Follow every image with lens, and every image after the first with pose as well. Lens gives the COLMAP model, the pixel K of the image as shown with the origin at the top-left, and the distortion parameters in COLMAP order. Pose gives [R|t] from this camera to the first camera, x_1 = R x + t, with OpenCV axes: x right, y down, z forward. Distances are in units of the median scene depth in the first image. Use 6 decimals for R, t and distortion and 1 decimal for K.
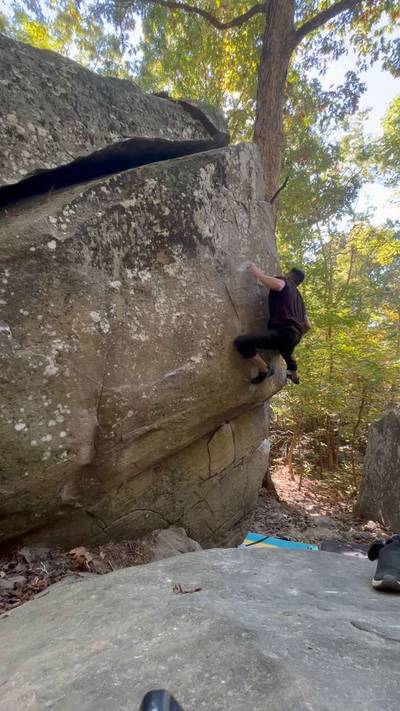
lens RADIAL K [[331.7, 0, 200.2], [0, 331.7, 356.5], [0, 0, 1]] dist [-0.008081, -0.002932]
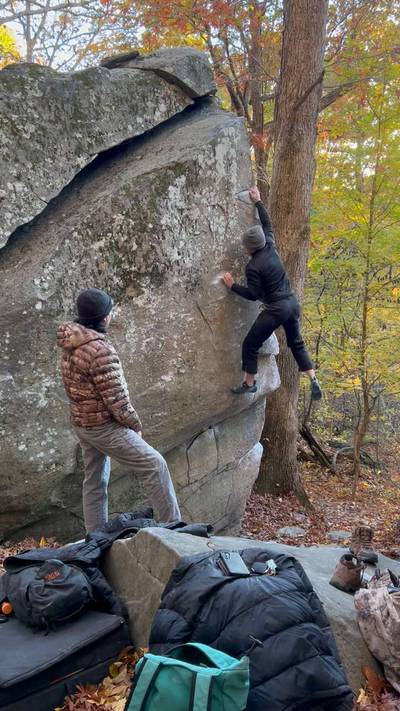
lens RADIAL K [[650.7, 0, 202.0], [0, 650.7, 358.1], [0, 0, 1]] dist [0.075460, -0.093059]
pose [[0.997679, 0.008454, -0.067559, 0.259680], [0.003370, 0.984914, 0.173013, -0.446688], [0.068003, -0.172839, 0.982600, -1.103519]]
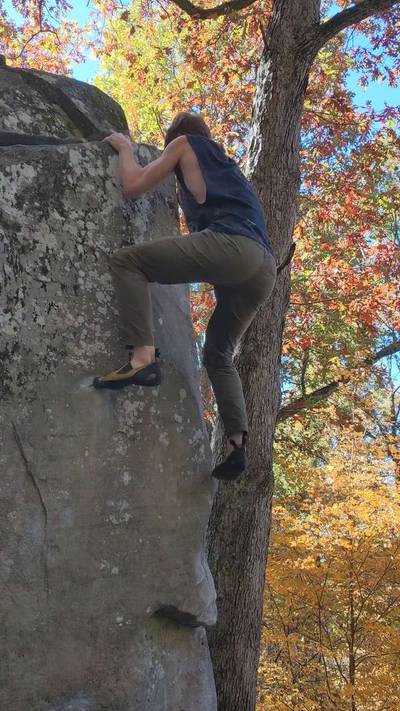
lens RADIAL K [[697.9, 0, 207.3], [0, 697.9, 349.4], [0, 0, 1]] dist [0.040774, 0.000000]
pose [[0.997740, 0.067191, -0.000388, 0.345234], [-0.062473, 0.925522, -0.373505, 0.001031], [-0.024737, 0.372685, 0.927628, 0.216364]]
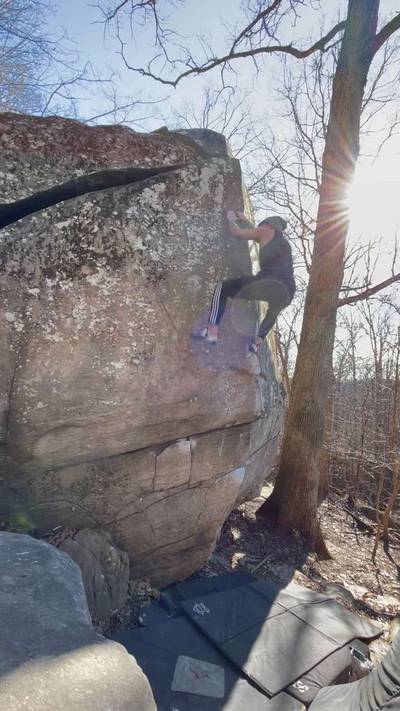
lens RADIAL K [[331.7, 0, 201.6], [0, 331.7, 358.2], [0, 0, 1]] dist [-0.008081, -0.002932]
pose [[0.916983, 0.064881, -0.393615, 0.693926], [-0.098443, 0.992974, -0.065663, 0.033366], [0.386589, 0.098961, 0.916927, 0.157572]]
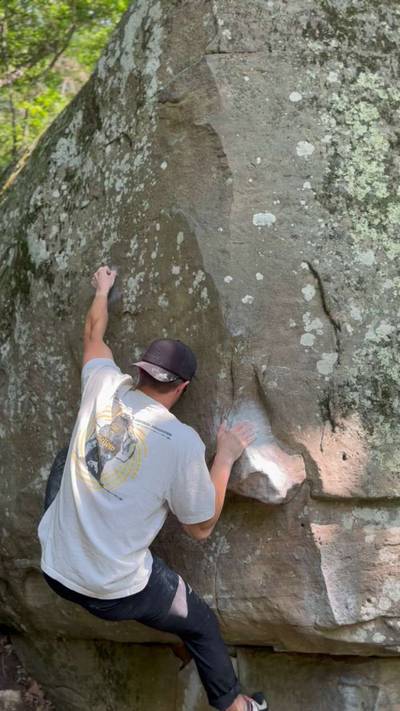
lens RADIAL K [[622.4, 0, 170.2], [0, 622.4, 346.0], [0, 0, 1]] dist [0.044618, -0.104840]
pose [[-0.023050, -0.054163, -0.998266, 1.182250], [-0.000118, 0.998531, -0.054175, -0.168030], [0.999734, -0.001131, -0.023022, 1.349861]]
